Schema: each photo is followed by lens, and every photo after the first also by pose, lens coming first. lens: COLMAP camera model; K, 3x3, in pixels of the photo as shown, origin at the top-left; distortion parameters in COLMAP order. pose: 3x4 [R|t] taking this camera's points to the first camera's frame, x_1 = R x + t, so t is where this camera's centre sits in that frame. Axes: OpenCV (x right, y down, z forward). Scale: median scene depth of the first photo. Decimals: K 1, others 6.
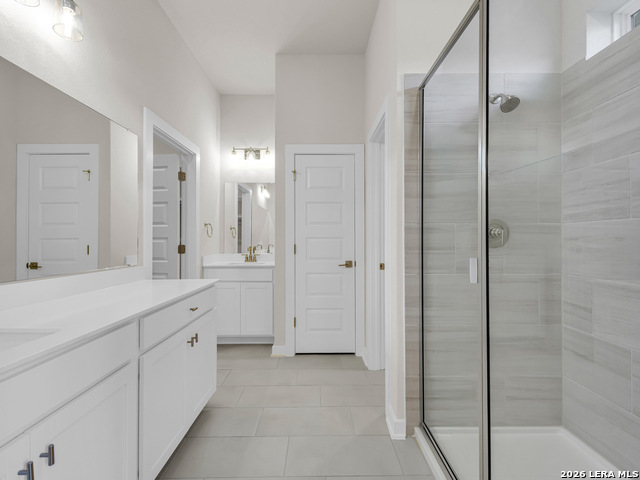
lens RADIAL K [[293.4, 0, 318.2], [0, 293.4, 236.4], [0, 0, 1]] dist [0.016910, -0.007386]
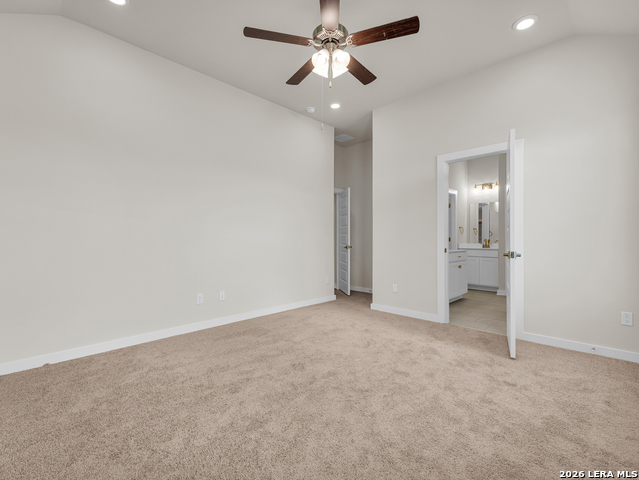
lens RADIAL K [[292.2, 0, 320.3], [0, 292.2, 240.5], [0, 0, 1]] dist [0.016009, 0.000301]
pose [[0.713636, 0.003773, -0.700507, 0.371573], [0.011622, 0.999784, 0.017224, 0.000868], [0.700421, -0.020433, 0.713438, -1.200140]]
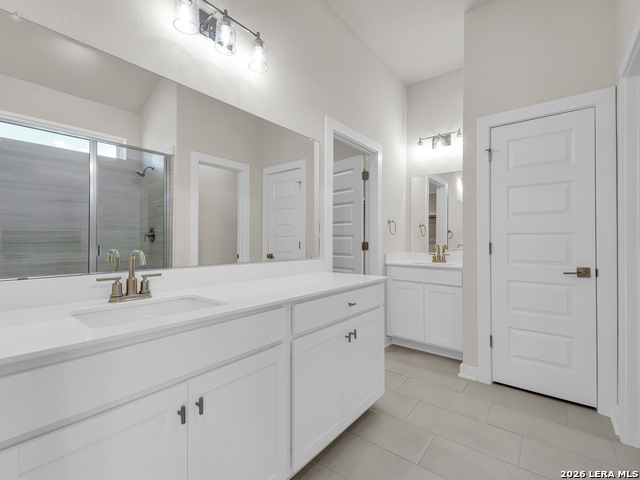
lens RADIAL K [[293.4, 0, 318.1], [0, 293.4, 237.3], [0, 0, 1]] dist [0.016910, -0.007386]
pose [[0.775024, -0.002443, -0.631927, 0.061764], [0.002488, 0.999997, -0.000814, 0.013284], [0.631927, -0.000941, 0.775027, 0.095295]]
